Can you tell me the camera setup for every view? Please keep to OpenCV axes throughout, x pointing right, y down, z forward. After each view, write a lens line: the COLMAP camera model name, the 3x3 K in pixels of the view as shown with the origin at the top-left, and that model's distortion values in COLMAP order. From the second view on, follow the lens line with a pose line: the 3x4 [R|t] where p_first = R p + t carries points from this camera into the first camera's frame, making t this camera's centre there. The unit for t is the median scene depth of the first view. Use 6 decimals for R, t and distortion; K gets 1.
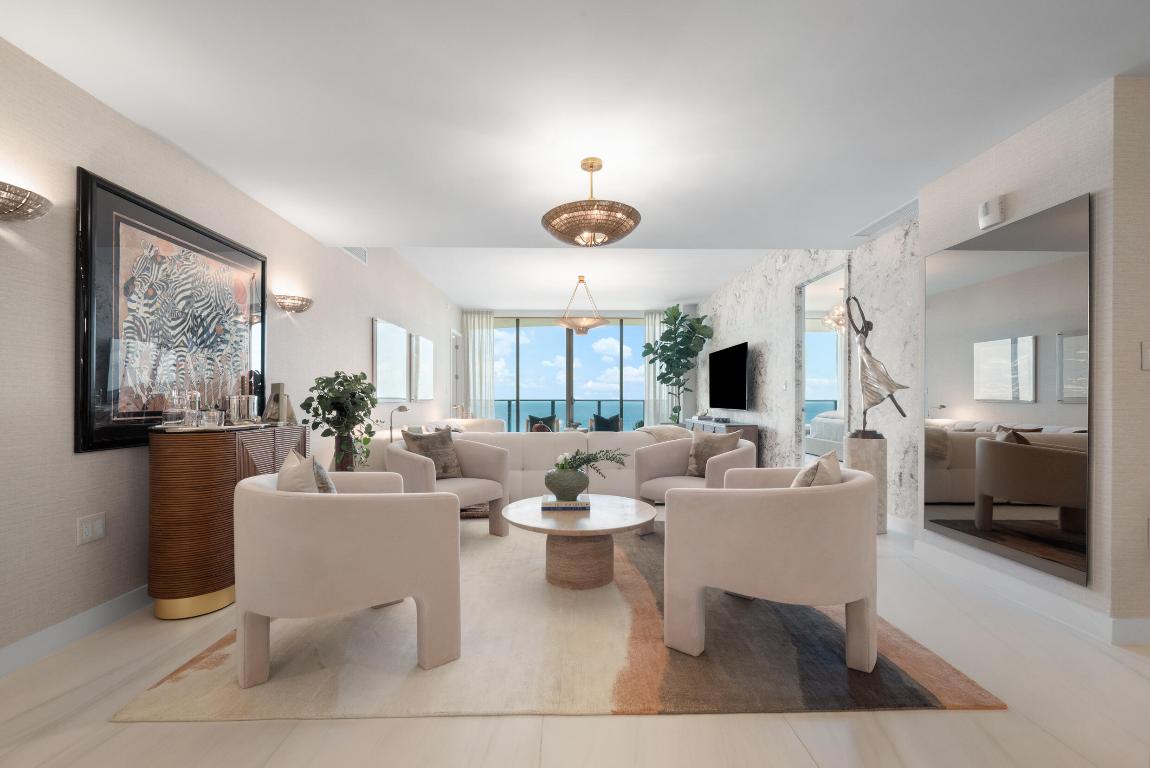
lens RADIAL K [[451.6, 0, 578.8], [0, 451.6, 402.8], [0, 0, 1]] dist [0.000350, 0.000008]
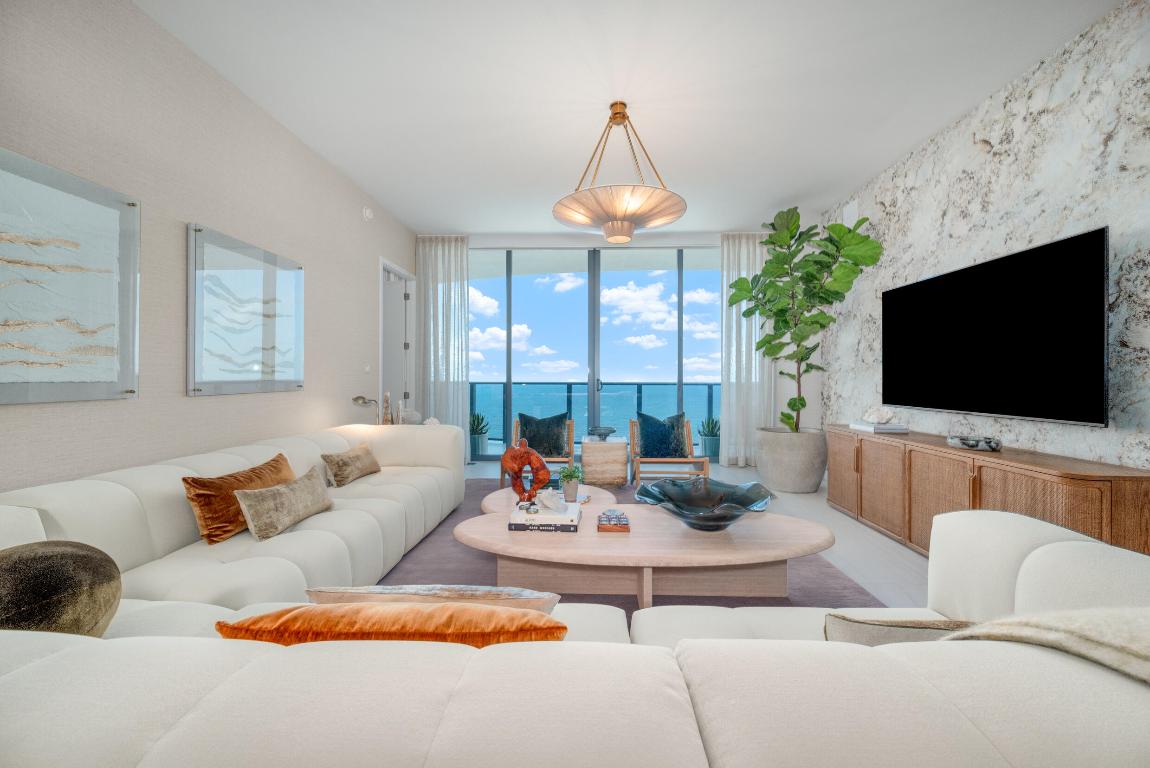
lens RADIAL K [[456.9, 0, 575.0], [0, 456.9, 384.0], [0, 0, 1]] dist [0.000533, 0.000023]
pose [[0.997622, 0.003145, -0.068856, -0.003834], [-0.003077, 0.999995, 0.001099, -0.008733], [0.068859, -0.000885, 0.997626, 0.441968]]
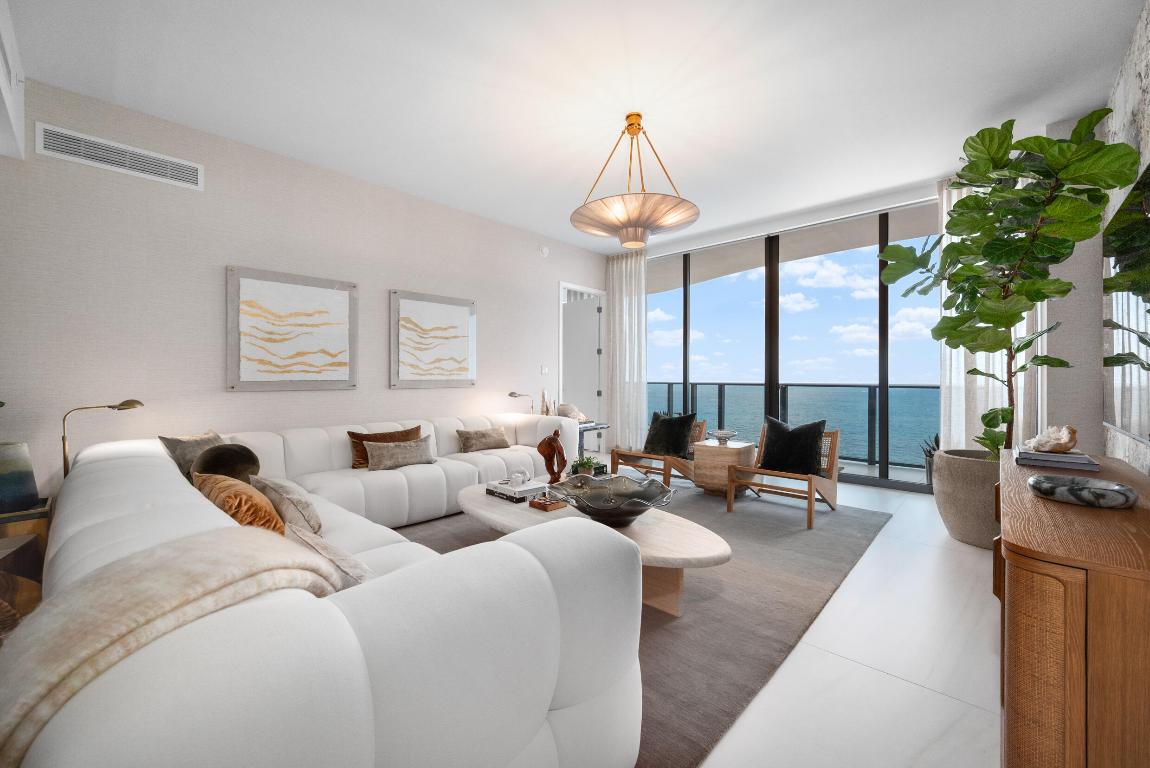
lens RADIAL K [[456.9, 0, 575.0], [0, 456.9, 384.0], [0, 0, 1]] dist [0.000533, 0.000023]
pose [[0.703317, 0.010039, -0.710806, 0.234577], [-0.010297, 0.999939, 0.003934, -0.009372], [0.710802, 0.004552, 0.703377, 0.505126]]
